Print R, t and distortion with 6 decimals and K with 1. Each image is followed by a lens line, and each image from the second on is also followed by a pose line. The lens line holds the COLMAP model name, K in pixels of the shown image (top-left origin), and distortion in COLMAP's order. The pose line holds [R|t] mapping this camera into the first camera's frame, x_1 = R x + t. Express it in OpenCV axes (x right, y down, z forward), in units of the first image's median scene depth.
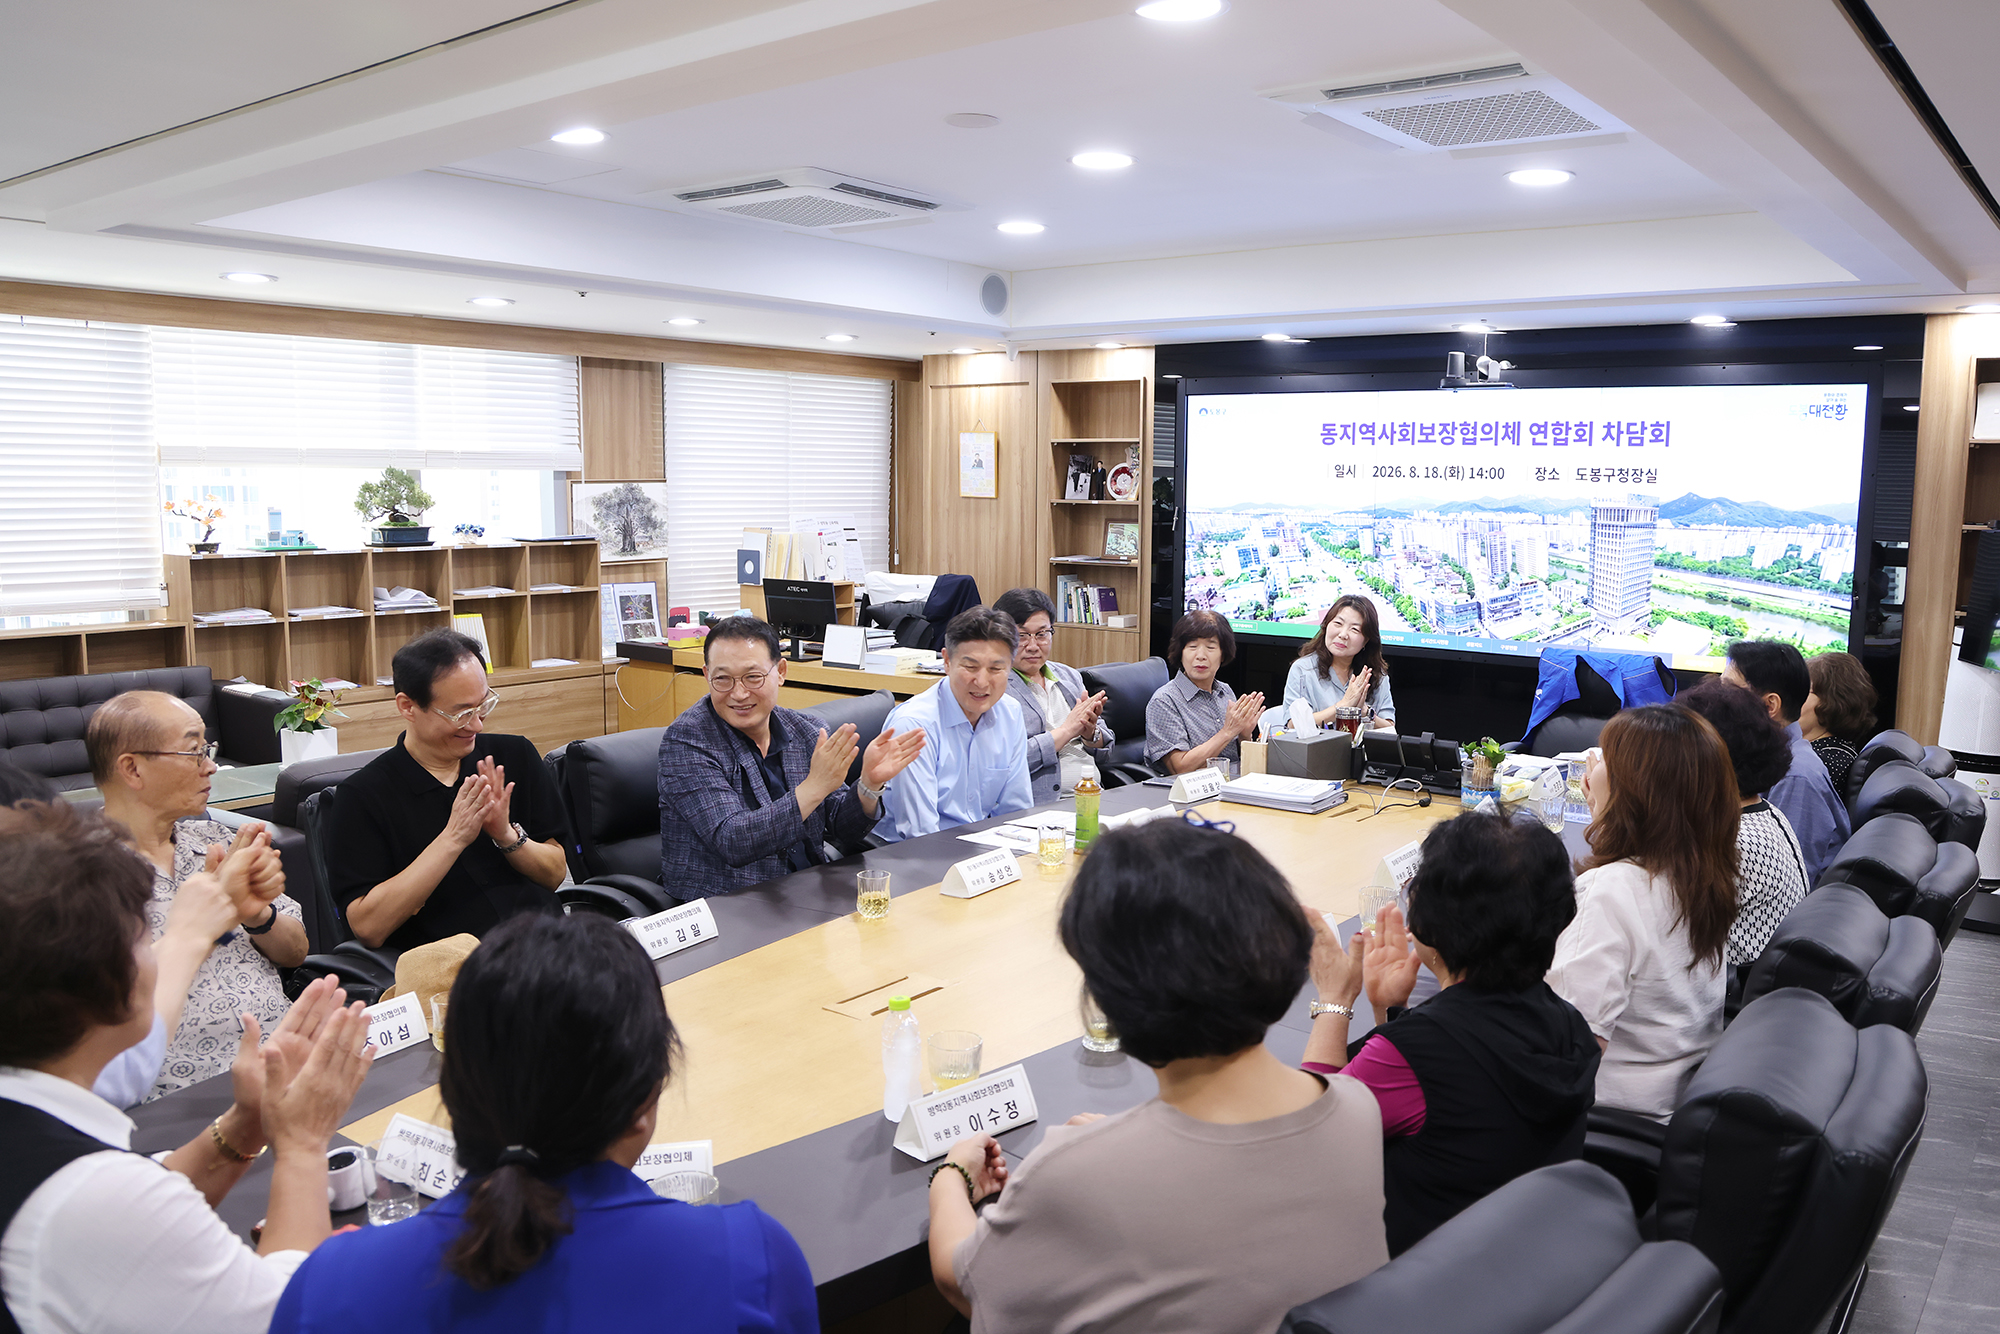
lens RADIAL K [[1529.2, 0, 1063.8], [0, 1529.2, 700.7], [0, 0, 1]] dist [-0.079996, 0.025018]
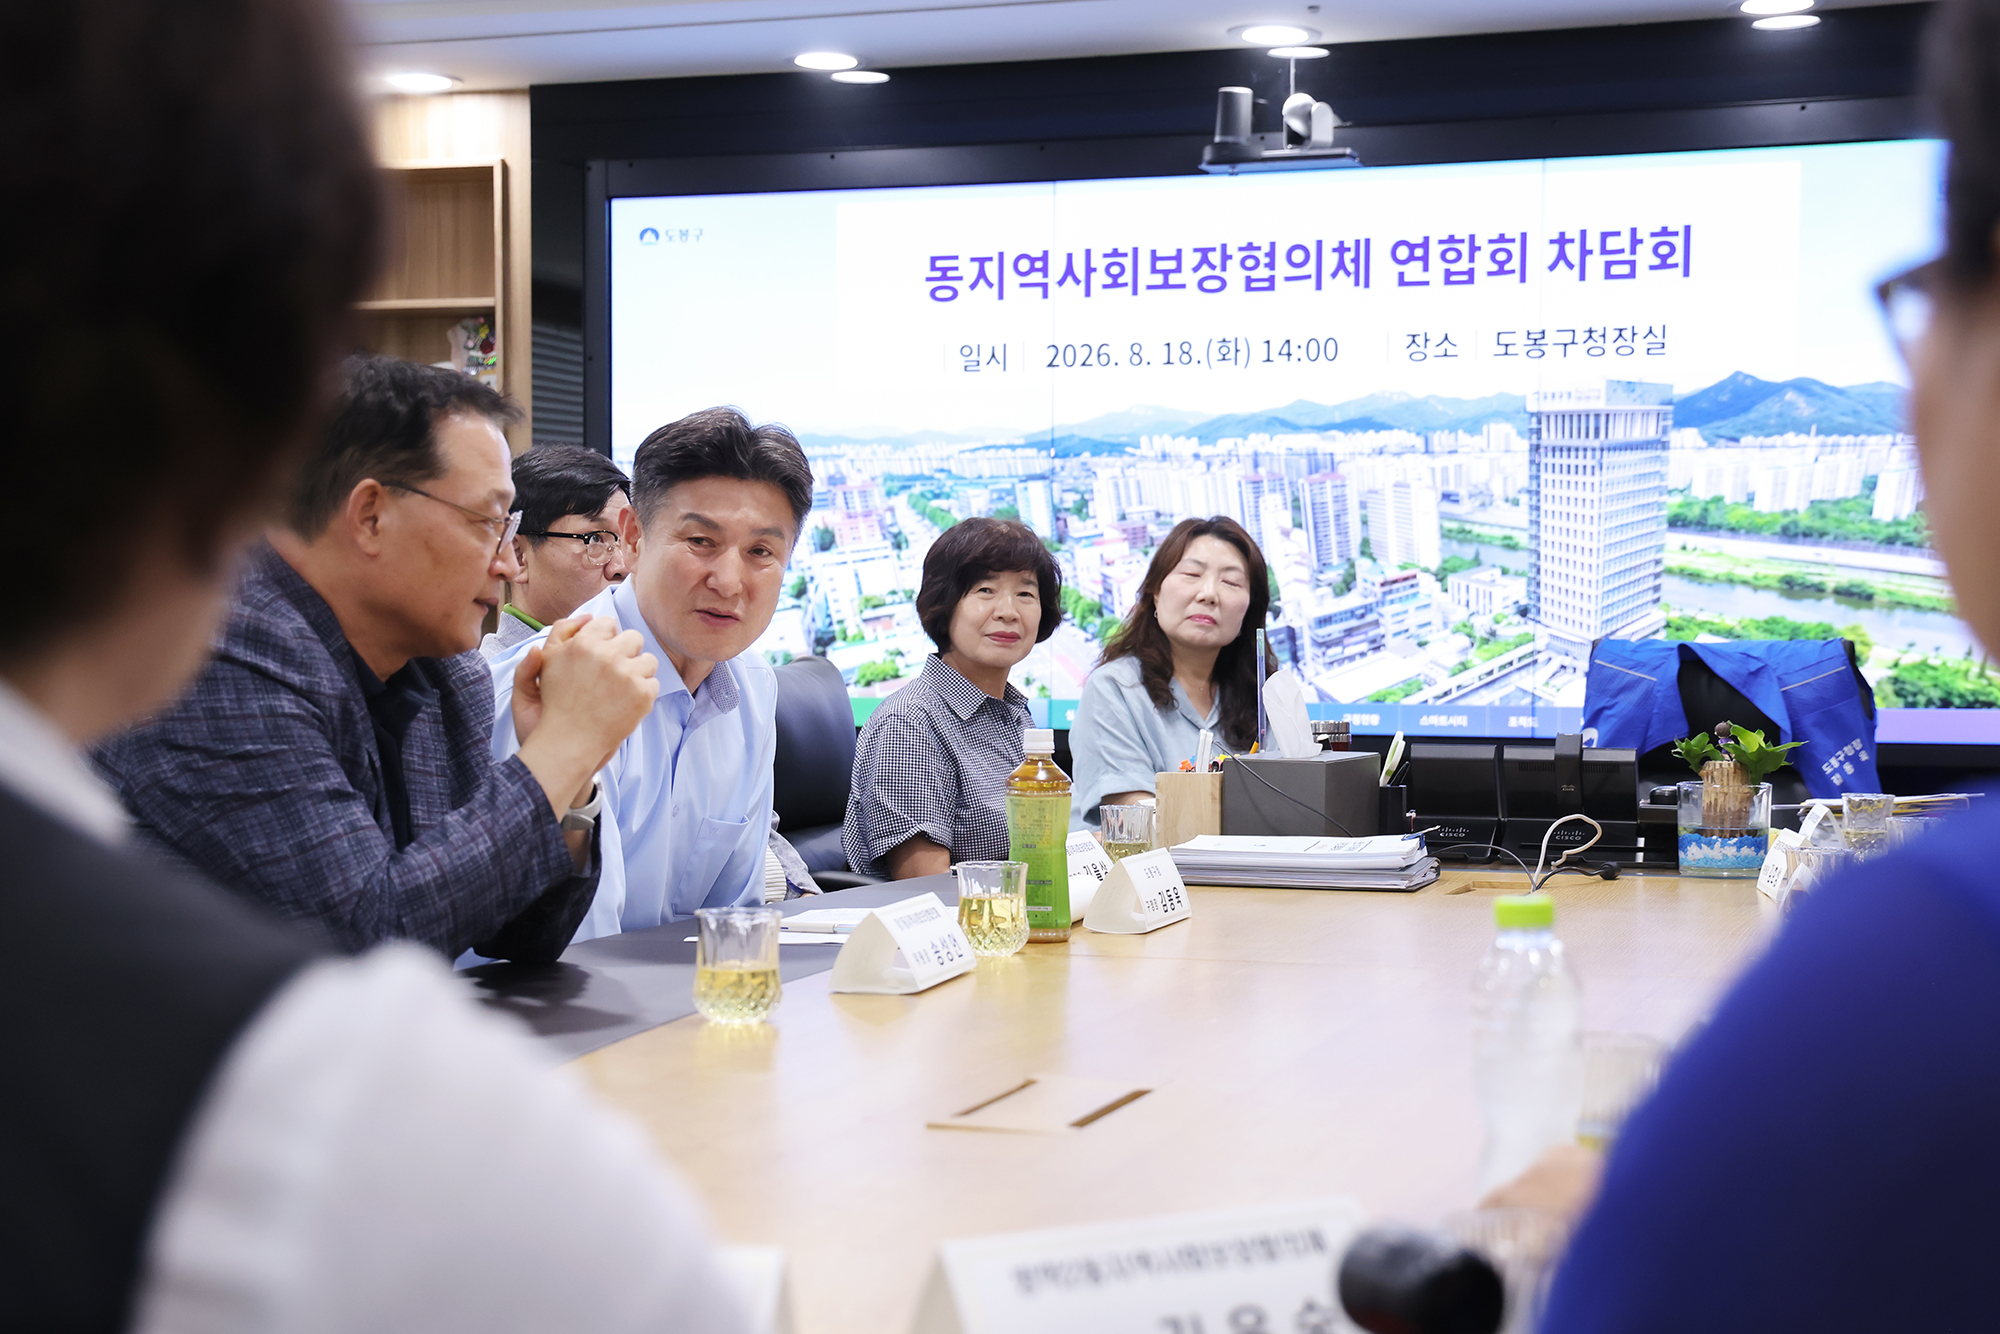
lens RADIAL K [[3246.3, 0, 1049.2], [0, 3246.3, 745.9], [0, 0, 1]] dist [0.148285, 0.000000]
pose [[0.951716, -0.022500, 0.306155, -0.105298], [0.050182, 0.995298, -0.082848, 0.051010], [-0.302851, 0.094211, 0.948370, 0.075963]]
